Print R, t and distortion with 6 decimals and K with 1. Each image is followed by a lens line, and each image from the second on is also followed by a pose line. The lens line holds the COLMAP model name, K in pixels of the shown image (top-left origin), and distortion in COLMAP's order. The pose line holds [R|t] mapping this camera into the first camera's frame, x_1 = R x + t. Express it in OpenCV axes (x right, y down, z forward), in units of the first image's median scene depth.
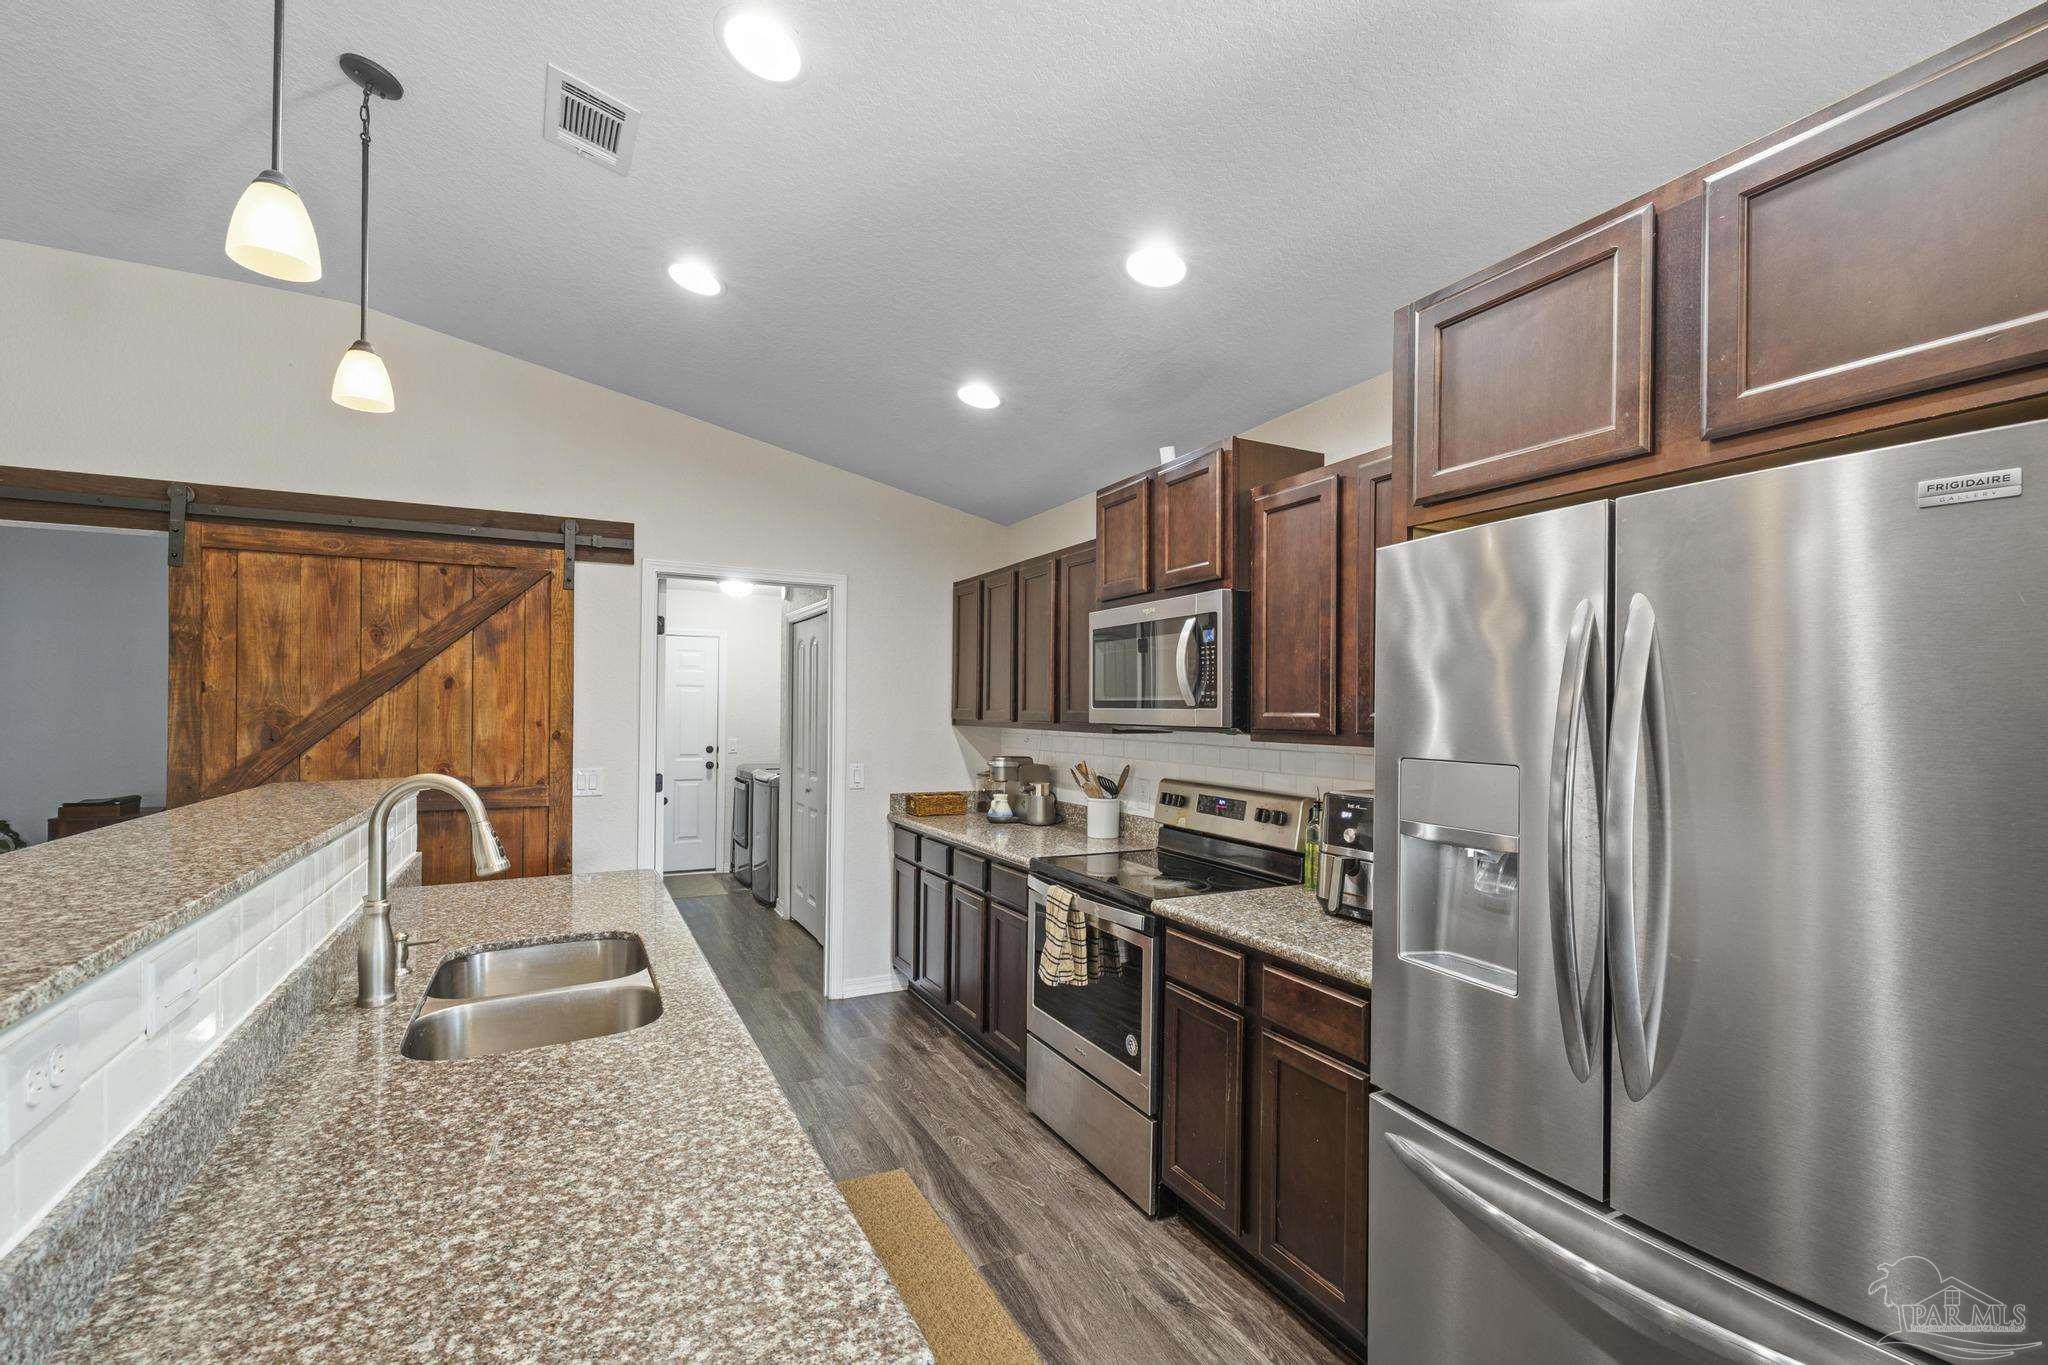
lens RADIAL K [[865.1, 0, 1018.4], [0, 865.1, 699.8], [0, 0, 1]] dist [0.002541, -0.000639]
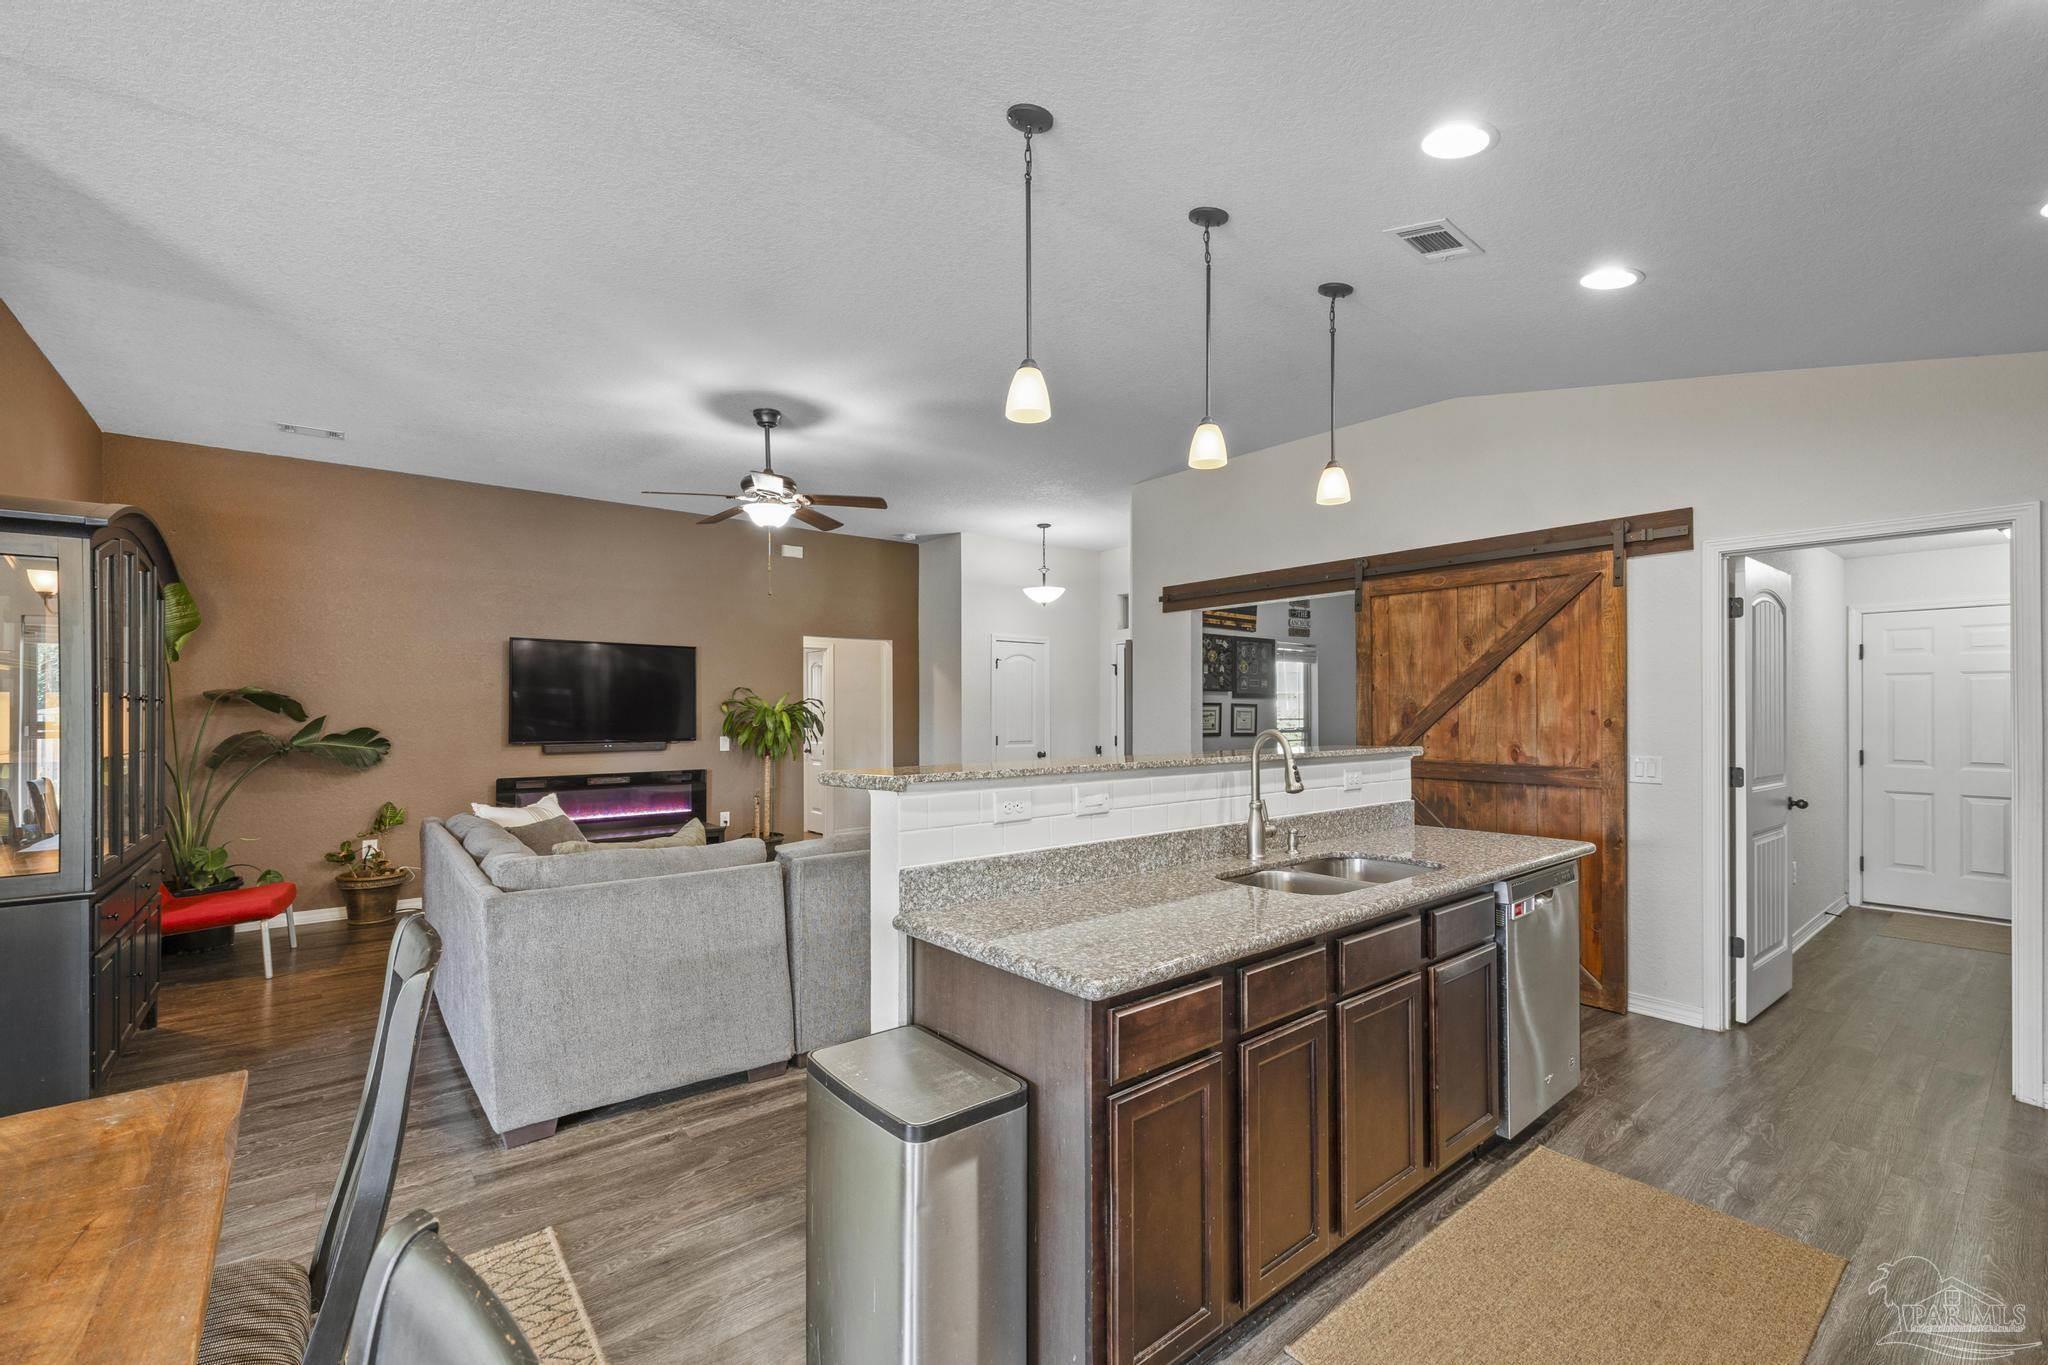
lens RADIAL K [[865.1, 0, 1021.7], [0, 865.1, 708.7], [0, 0, 1]] dist [0.002541, -0.000639]
pose [[0.197945, -0.007204, -0.980187, 0.399854], [0.012039, 0.999915, -0.004918, 0.020461], [0.980139, -0.010827, 0.198015, 0.077794]]
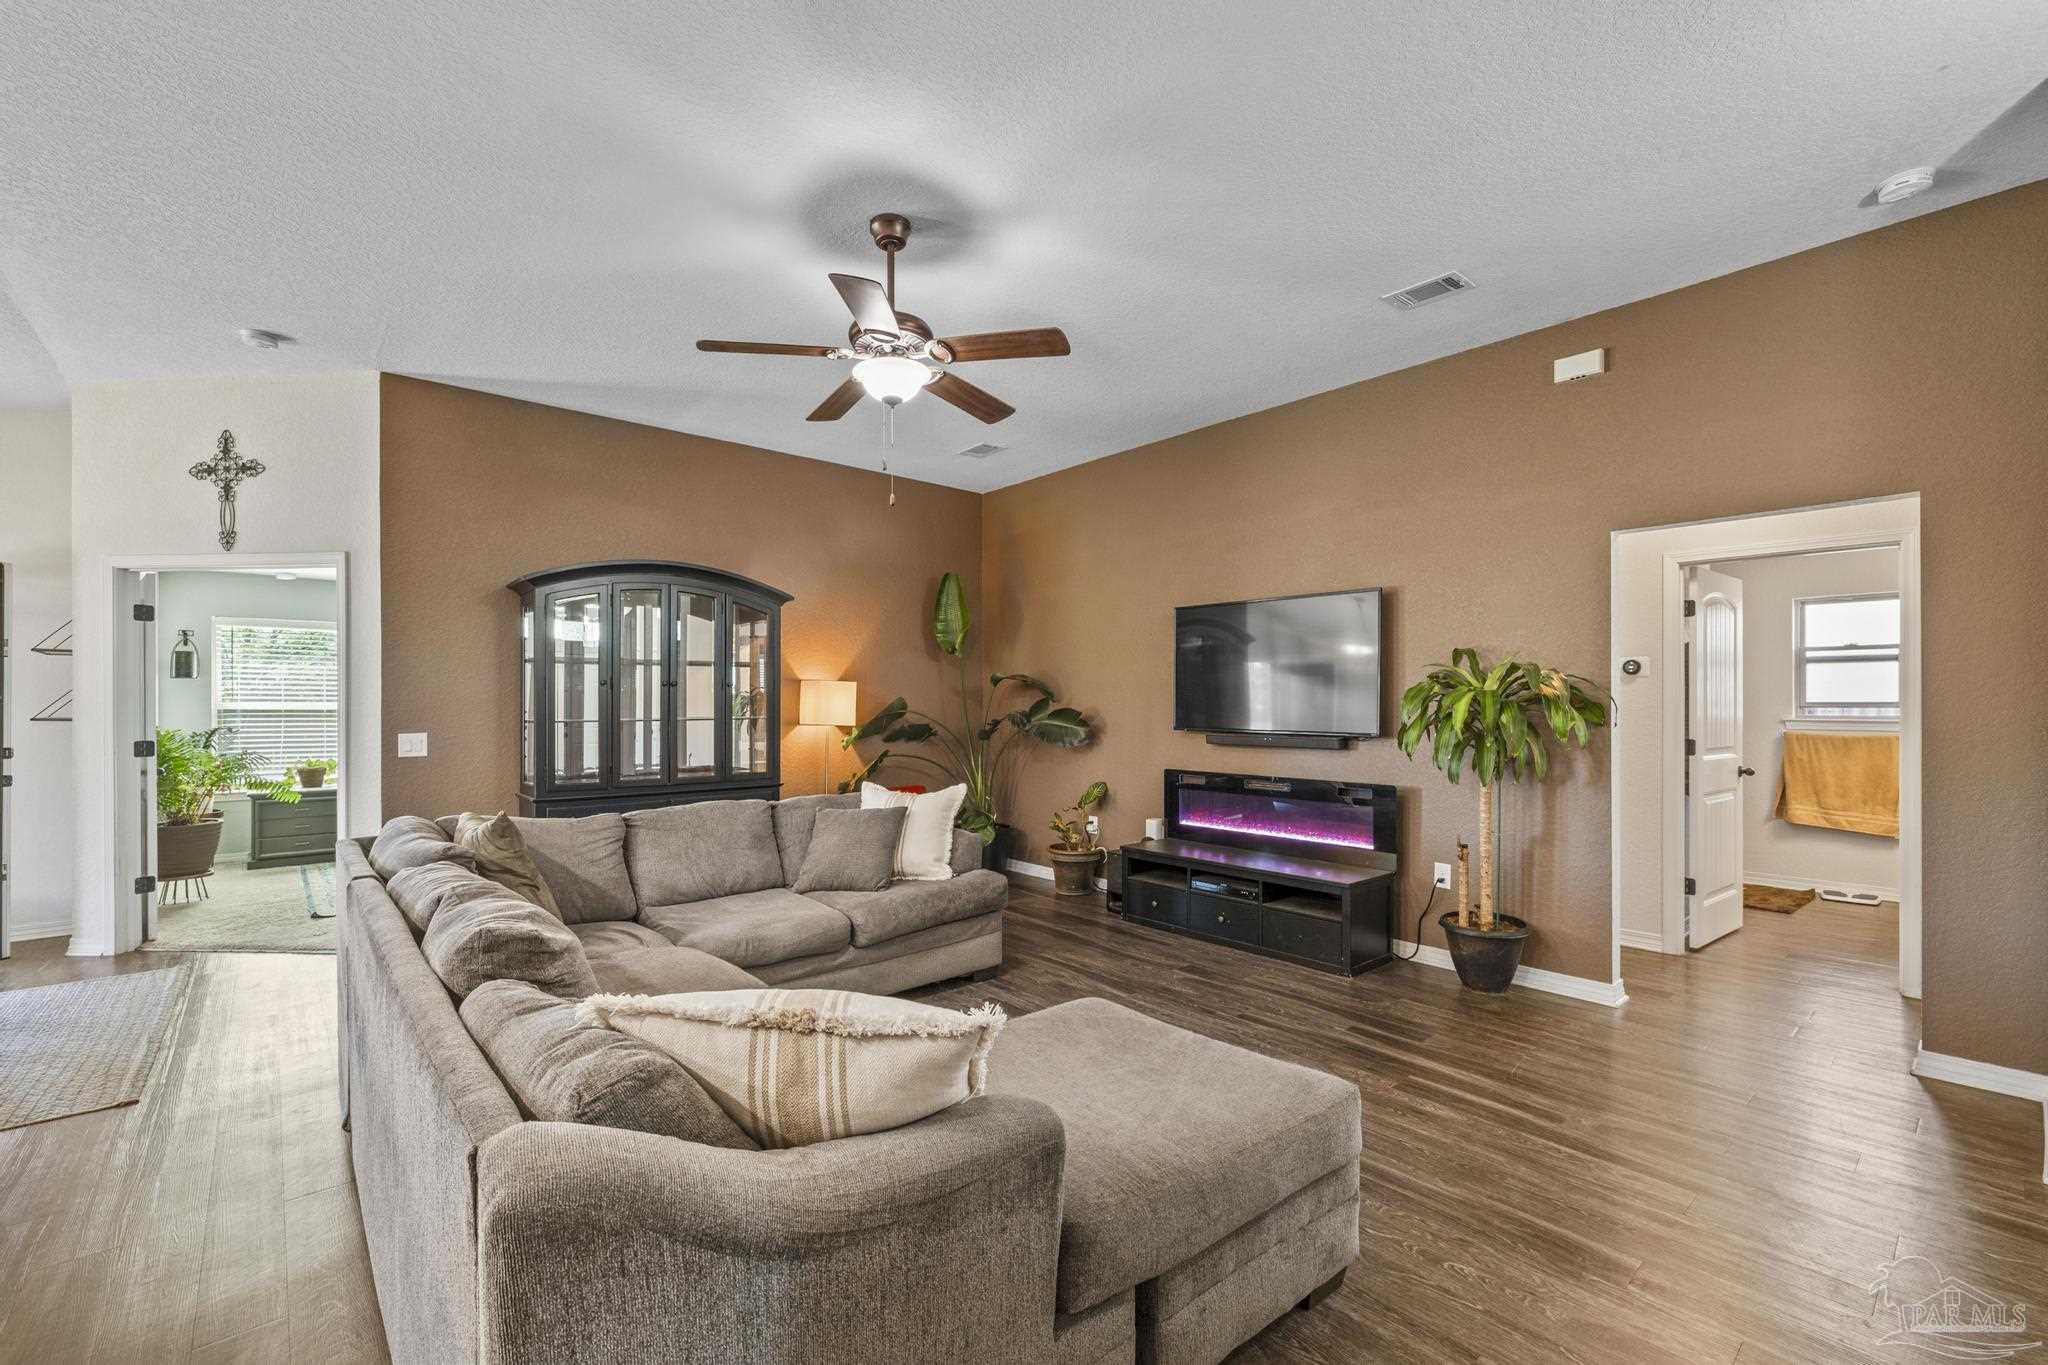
lens RADIAL K [[865.1, 0, 1017.4], [0, 865.1, 703.8], [0, 0, 1]] dist [0.002541, -0.000639]
pose [[-0.972437, -0.003771, -0.233133, -0.959902], [-0.001348, 0.999943, -0.010553, 0.041499], [0.233160, -0.009948, -0.972387, 0.860326]]
